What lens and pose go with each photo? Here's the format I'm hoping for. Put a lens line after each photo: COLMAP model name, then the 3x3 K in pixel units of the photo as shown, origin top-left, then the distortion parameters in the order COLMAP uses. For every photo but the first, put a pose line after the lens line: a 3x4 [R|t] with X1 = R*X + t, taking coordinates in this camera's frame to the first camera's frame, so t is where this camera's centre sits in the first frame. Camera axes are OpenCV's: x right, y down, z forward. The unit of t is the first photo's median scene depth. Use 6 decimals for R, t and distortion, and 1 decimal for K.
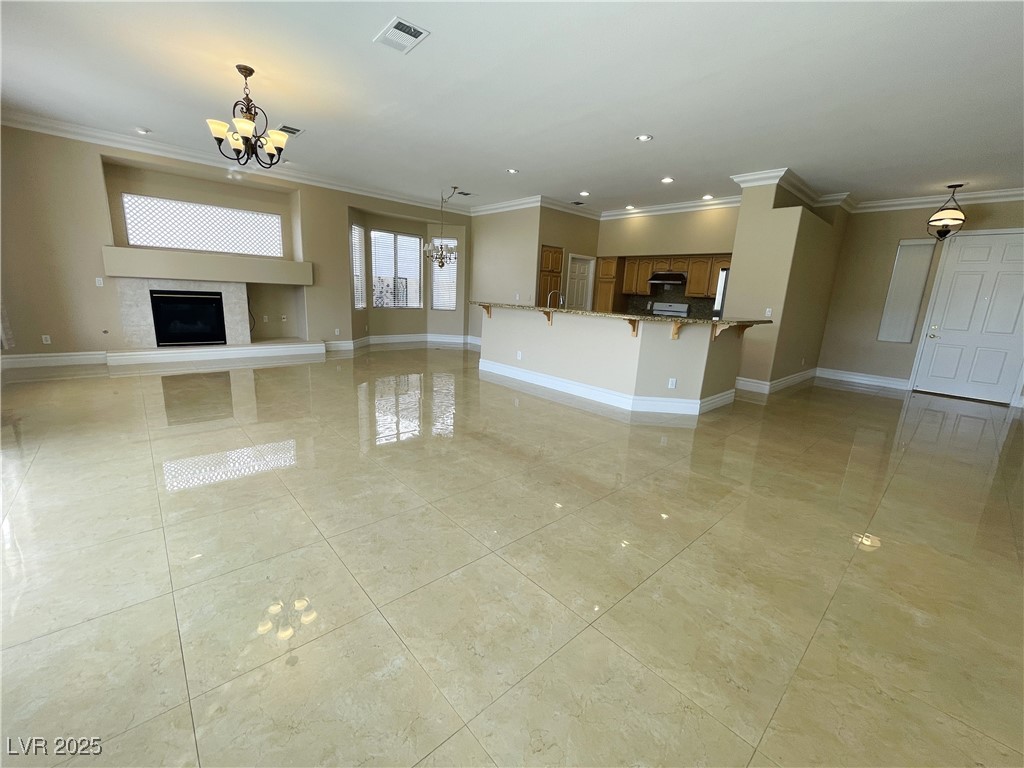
lens RADIAL K [[415.3, 0, 514.7], [0, 415.3, 384.7], [0, 0, 1]] dist [-0.005341, 0.000424]
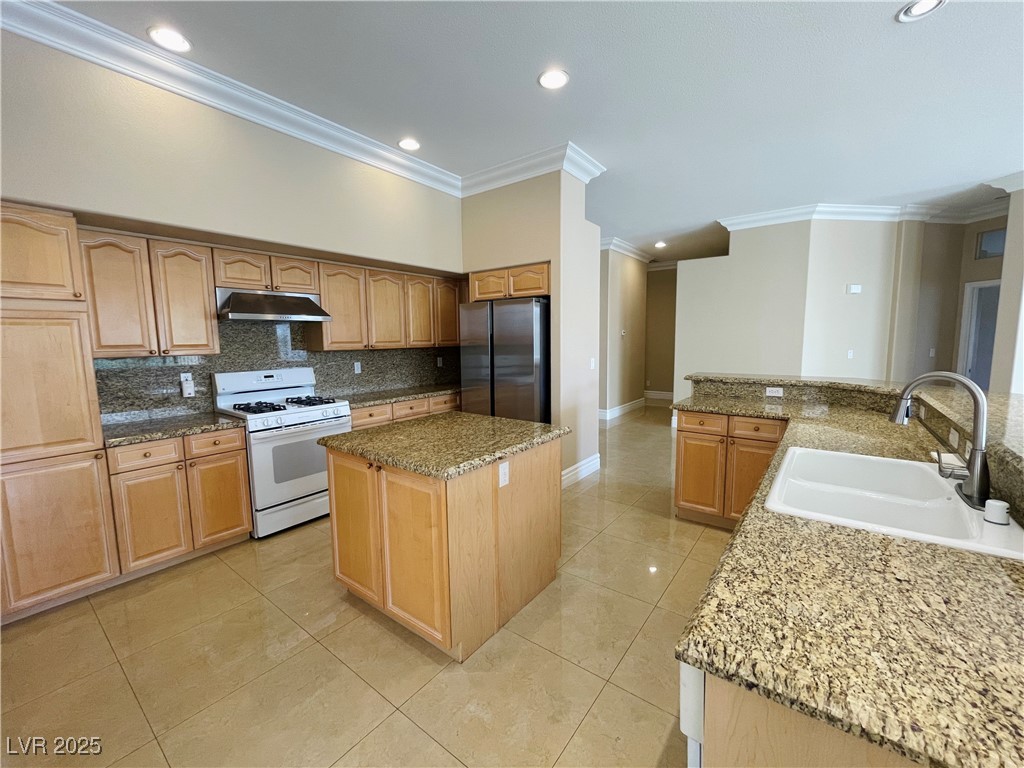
lens RADIAL K [[415.3, 0, 513.5], [0, 415.3, 383.2], [0, 0, 1]] dist [-0.005341, 0.000424]
pose [[-0.173758, -0.153546, 0.972744, -0.055229], [0.218161, 0.957226, 0.190065, -0.233141], [-0.960320, 0.245241, -0.132828, 0.930285]]
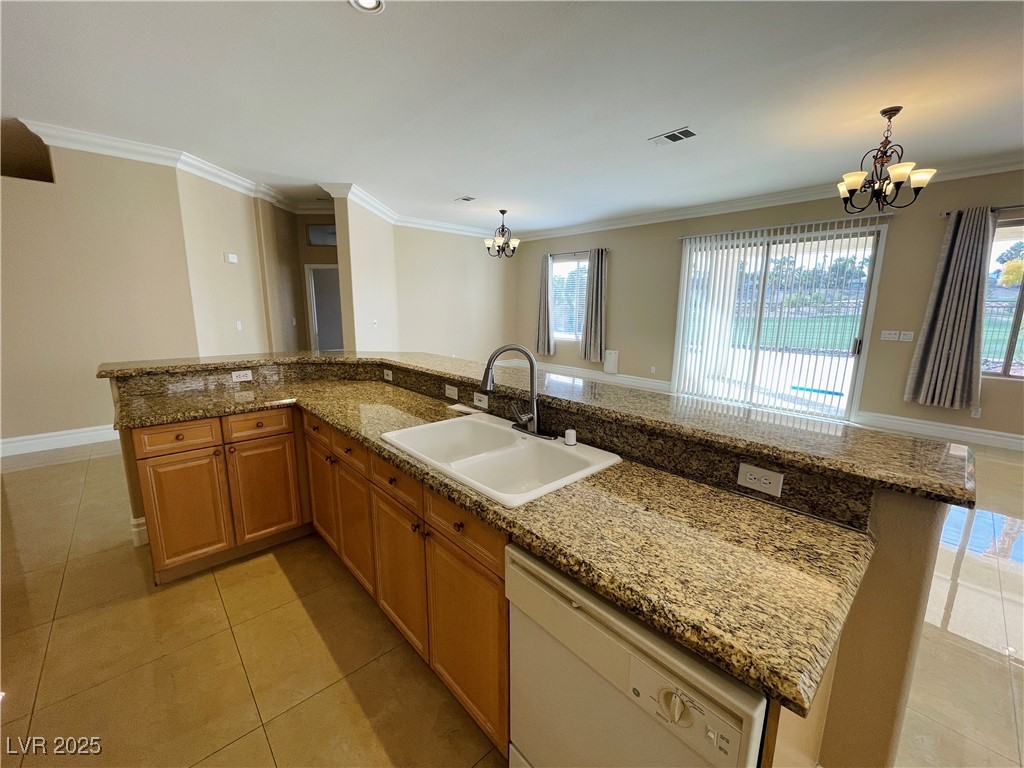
lens RADIAL K [[415.3, 0, 514.8], [0, 415.3, 383.8], [0, 0, 1]] dist [-0.005341, 0.000424]
pose [[-0.998218, -0.059061, -0.008512, 0.075974], [-0.057602, 0.916500, 0.395866, -0.234115], [-0.015579, 0.395651, -0.918269, 0.945339]]
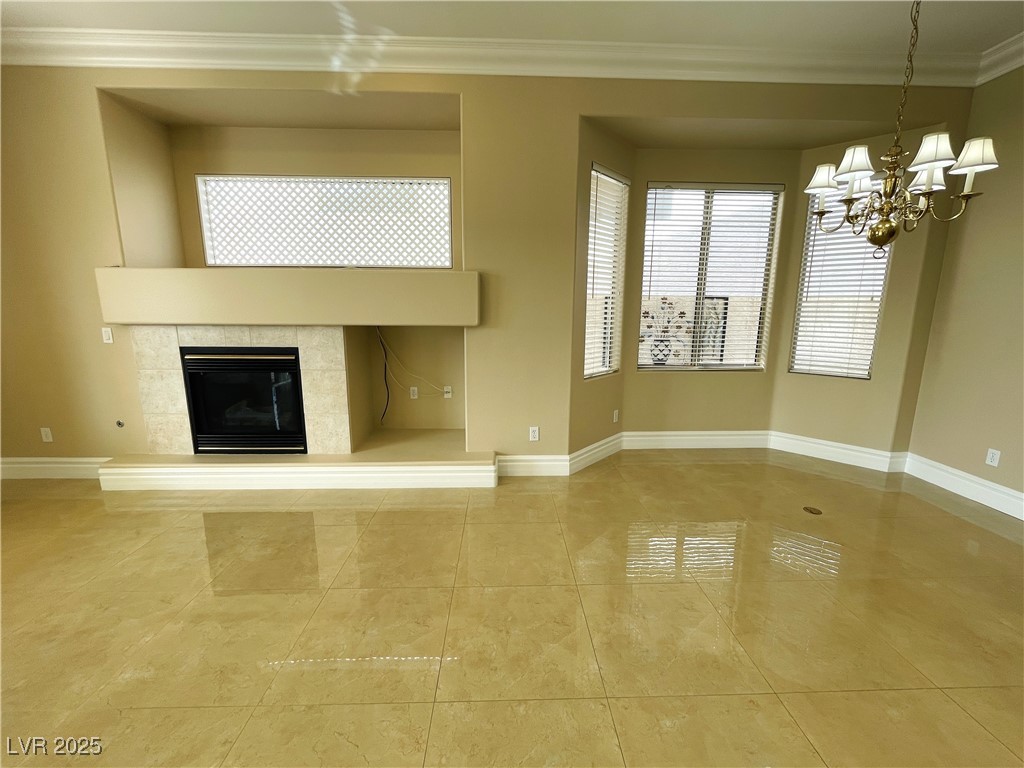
lens RADIAL K [[415.3, 0, 513.3], [0, 415.3, 385.9], [0, 0, 1]] dist [-0.005341, 0.000424]
pose [[0.758508, 0.073554, -0.647499, -0.179574], [-0.110258, 0.993770, -0.016272, -0.167532], [0.642268, 0.083735, 0.761892, 0.673447]]
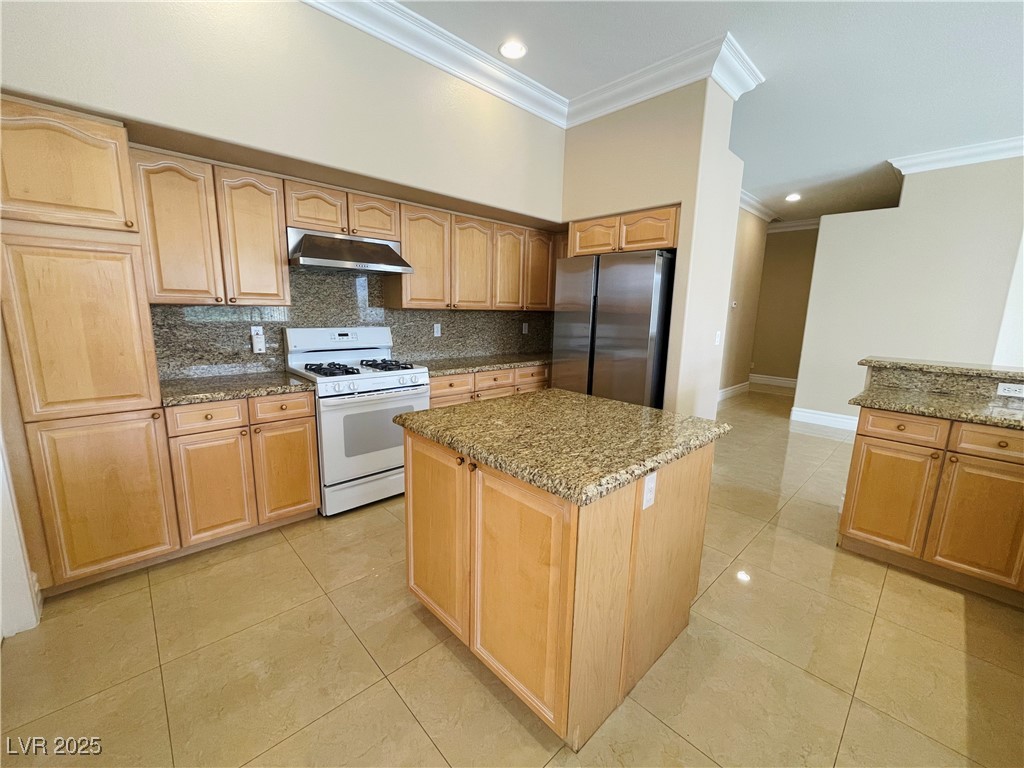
lens RADIAL K [[415.3, 0, 513.5], [0, 415.3, 383.5], [0, 0, 1]] dist [-0.005341, 0.000424]
pose [[-0.008949, -0.226150, 0.974051, 0.026362], [0.194365, 0.955119, 0.223540, -0.225359], [-0.980888, 0.191323, 0.035408, 0.956950]]
